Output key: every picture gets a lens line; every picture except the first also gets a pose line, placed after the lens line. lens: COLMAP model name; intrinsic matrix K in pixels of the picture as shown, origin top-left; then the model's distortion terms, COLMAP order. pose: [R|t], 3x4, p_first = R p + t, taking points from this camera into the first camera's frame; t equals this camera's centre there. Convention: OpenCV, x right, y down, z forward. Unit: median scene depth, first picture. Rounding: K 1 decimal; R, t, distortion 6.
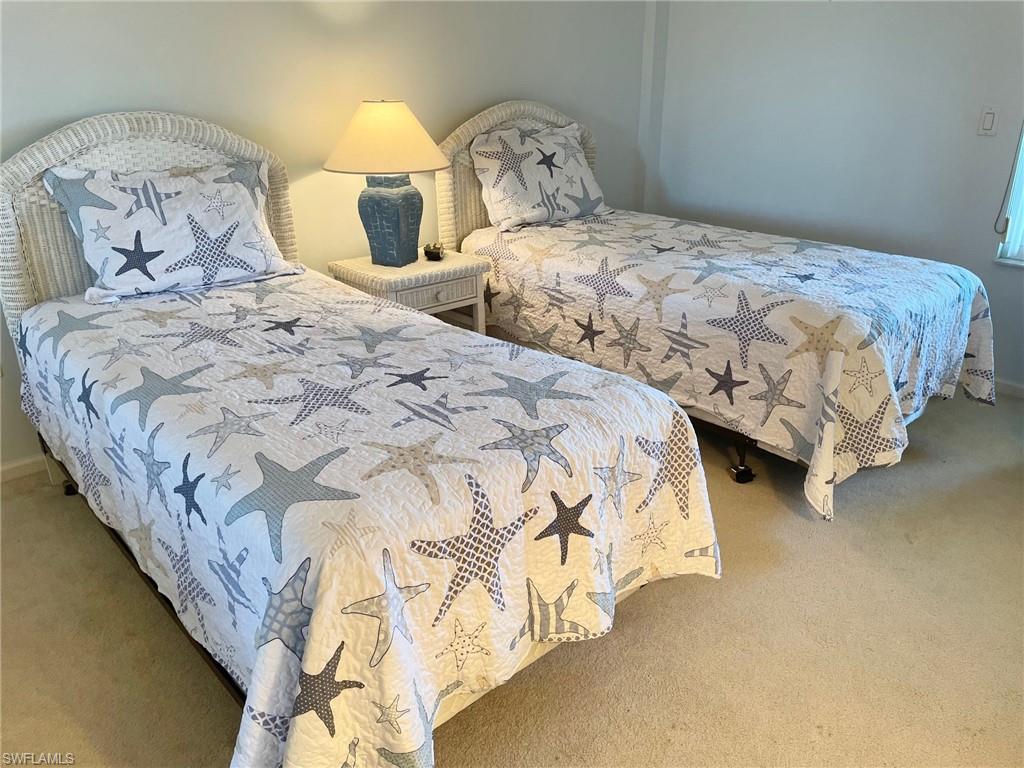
lens RADIAL K [[775.6, 0, 514.2], [0, 775.6, 381.7], [0, 0, 1]] dist [0.067906, -0.062296]
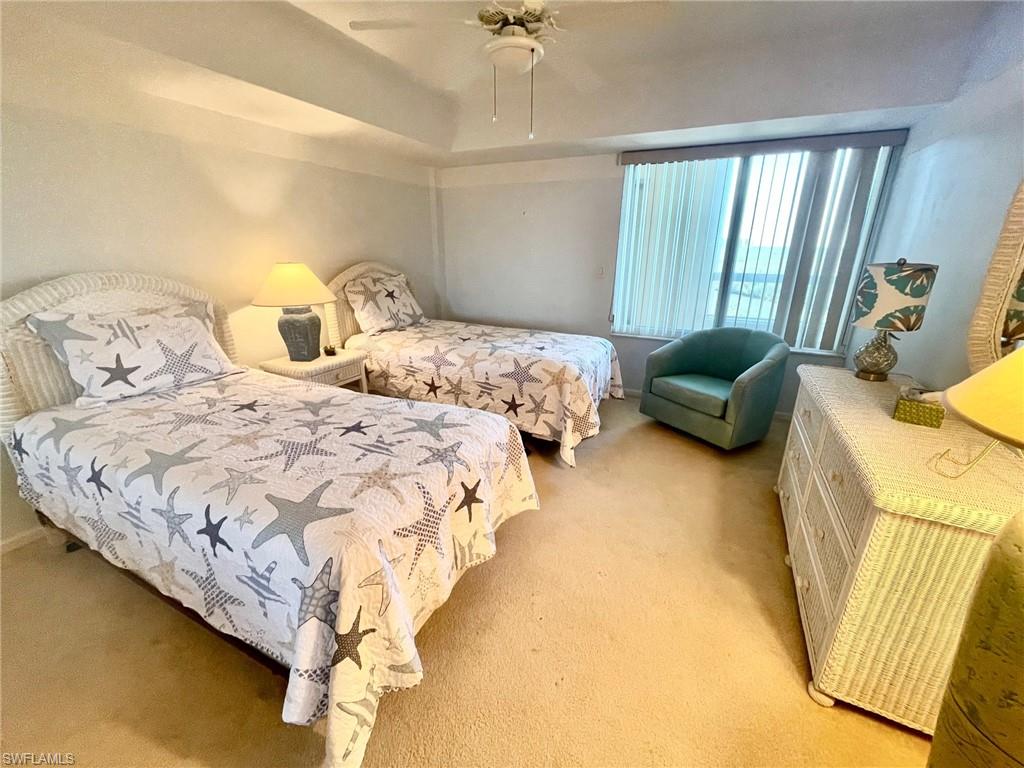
lens RADIAL K [[413.9, 0, 512.9], [0, 413.9, 387.3], [0, 0, 1]] dist [0.001153, 0.000919]
pose [[0.924786, -0.113896, 0.363040, -0.106410], [0.132553, 0.990813, -0.026813, -0.018991], [-0.356651, 0.072918, 0.931388, 0.056620]]
